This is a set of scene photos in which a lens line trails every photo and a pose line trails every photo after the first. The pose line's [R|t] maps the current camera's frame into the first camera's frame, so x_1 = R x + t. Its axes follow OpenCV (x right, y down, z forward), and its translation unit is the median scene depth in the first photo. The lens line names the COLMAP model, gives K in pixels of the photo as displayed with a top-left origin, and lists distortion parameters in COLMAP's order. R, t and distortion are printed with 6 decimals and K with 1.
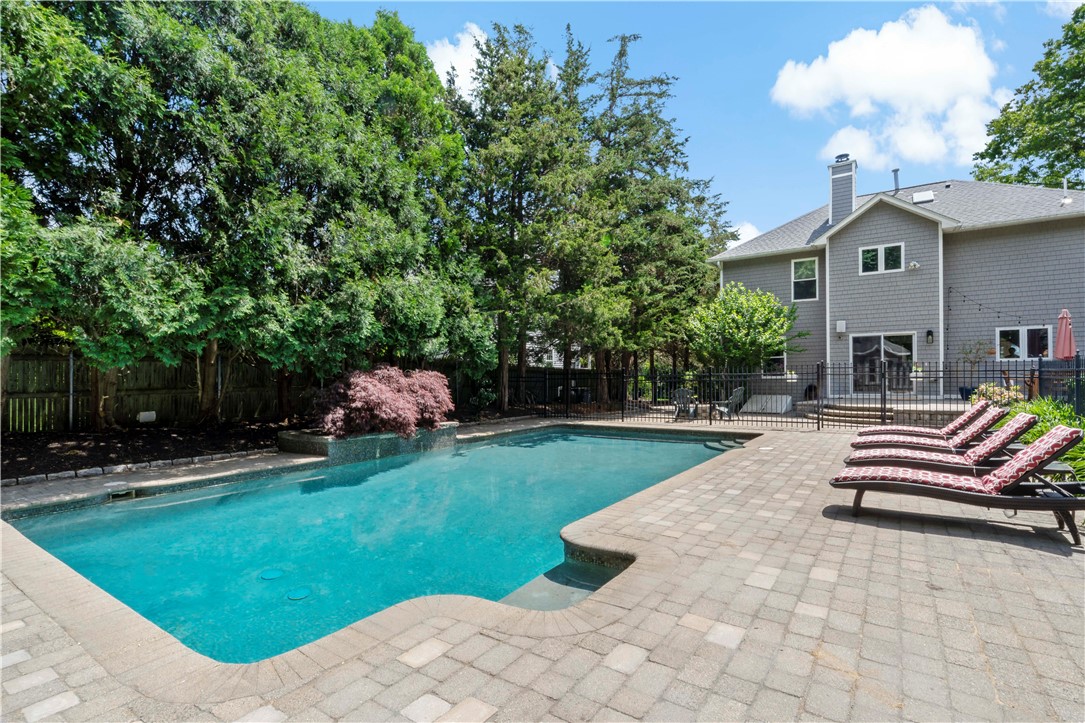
lens RADIAL K [[522.5, 0, 560.9], [0, 522.5, 365.9], [0, 0, 1]] dist [-0.000504, 0.000722]
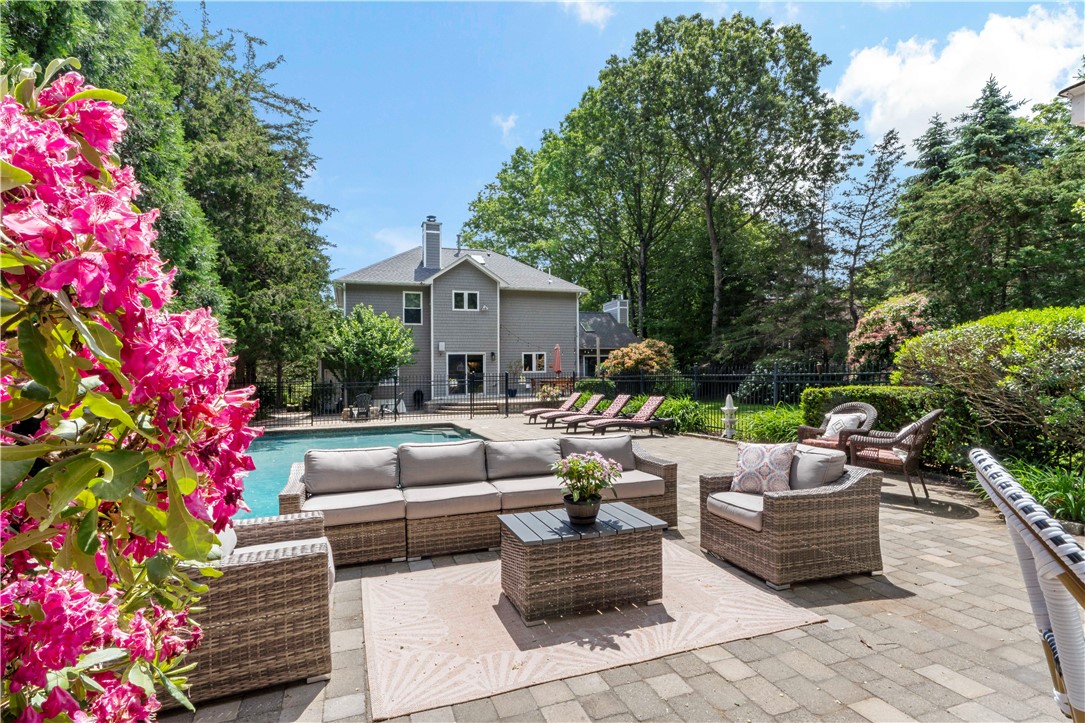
lens RADIAL K [[544.0, 0, 539.7], [0, 544.0, 392.2], [0, 0, 1]] dist [0.000112, 0.000427]
pose [[0.602090, -0.021803, 0.798130, -0.452610], [-0.001553, 0.999593, 0.028479, 0.002912], [-0.798427, -0.018386, 0.601811, -0.061112]]
